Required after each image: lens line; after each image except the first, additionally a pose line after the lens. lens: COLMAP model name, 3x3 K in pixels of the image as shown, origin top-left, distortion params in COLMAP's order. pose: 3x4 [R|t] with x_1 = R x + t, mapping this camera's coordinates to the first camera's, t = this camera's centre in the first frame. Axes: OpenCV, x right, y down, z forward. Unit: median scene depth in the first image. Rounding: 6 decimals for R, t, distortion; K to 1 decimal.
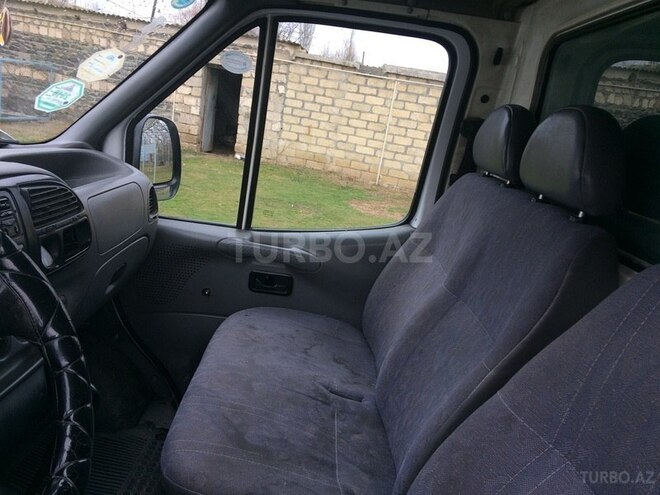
lens RADIAL K [[563.5, 0, 330.0], [0, 563.5, 247.5], [0, 0, 1]] dist [0.104384, -0.153073]
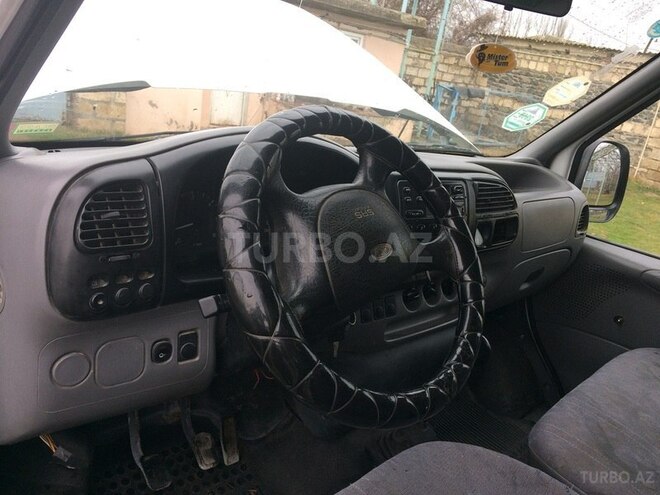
lens RADIAL K [[563.5, 0, 330.0], [0, 563.5, 247.5], [0, 0, 1]] dist [0.104384, -0.153073]
pose [[0.722336, 0.190347, -0.664829, 0.062468], [-0.224672, 0.973816, 0.034707, 0.039446], [0.654028, 0.124298, 0.746189, -0.089111]]
